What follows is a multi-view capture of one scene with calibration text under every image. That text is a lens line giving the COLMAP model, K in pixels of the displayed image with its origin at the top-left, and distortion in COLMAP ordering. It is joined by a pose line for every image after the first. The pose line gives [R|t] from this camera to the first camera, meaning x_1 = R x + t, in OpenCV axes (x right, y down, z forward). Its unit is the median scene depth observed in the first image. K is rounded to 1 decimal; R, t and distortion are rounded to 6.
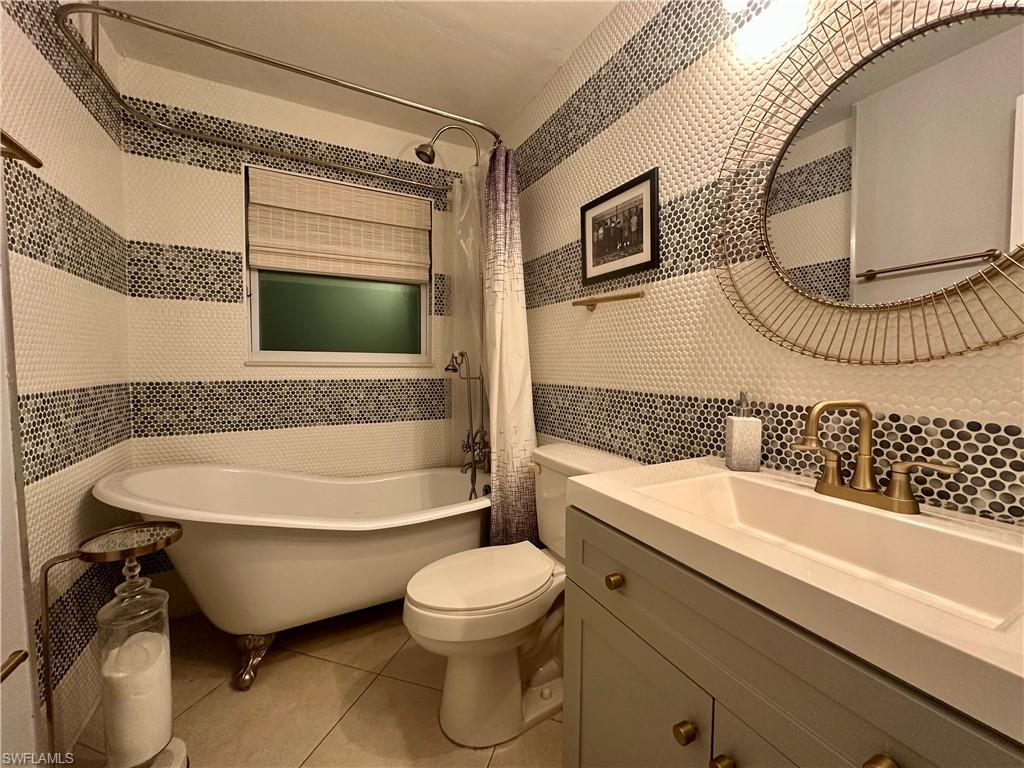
lens RADIAL K [[407.5, 0, 512.7], [0, 407.5, 383.3], [0, 0, 1]] dist [-0.012849, 0.000055]
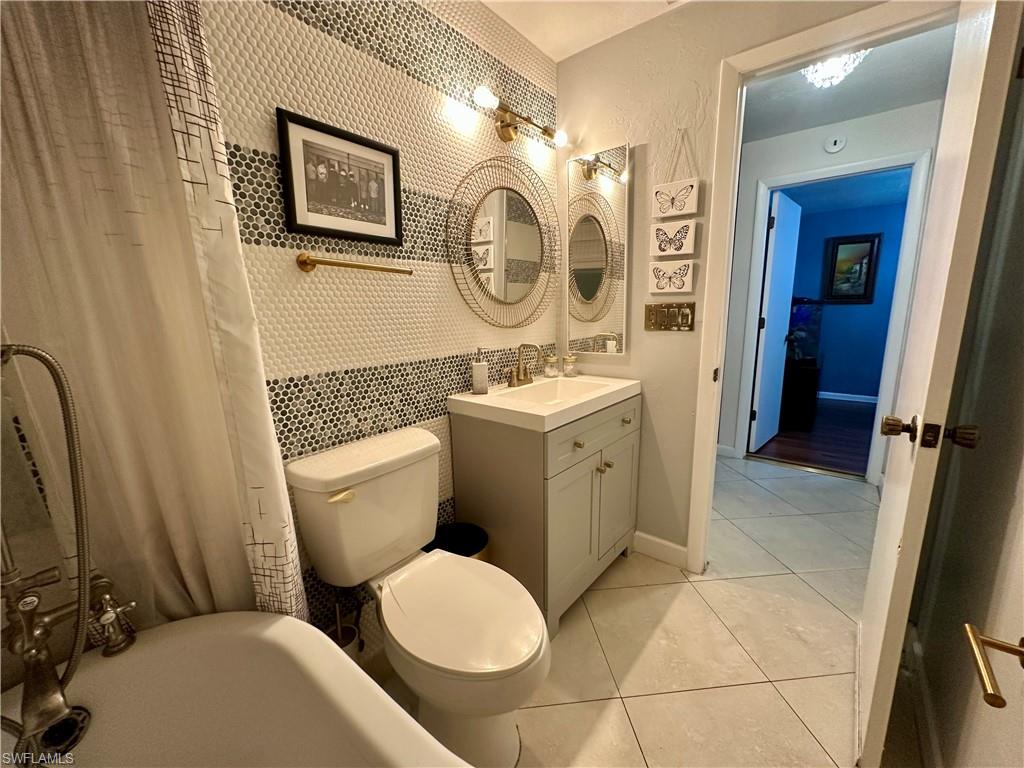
lens RADIAL K [[407.5, 0, 511.0], [0, 407.5, 384.8], [0, 0, 1]] dist [-0.012849, 0.000055]
pose [[-0.393948, -0.163481, 0.904477, -0.766435], [0.064437, 0.976722, 0.204604, -0.122130], [-0.916871, 0.138885, -0.374244, 1.134903]]
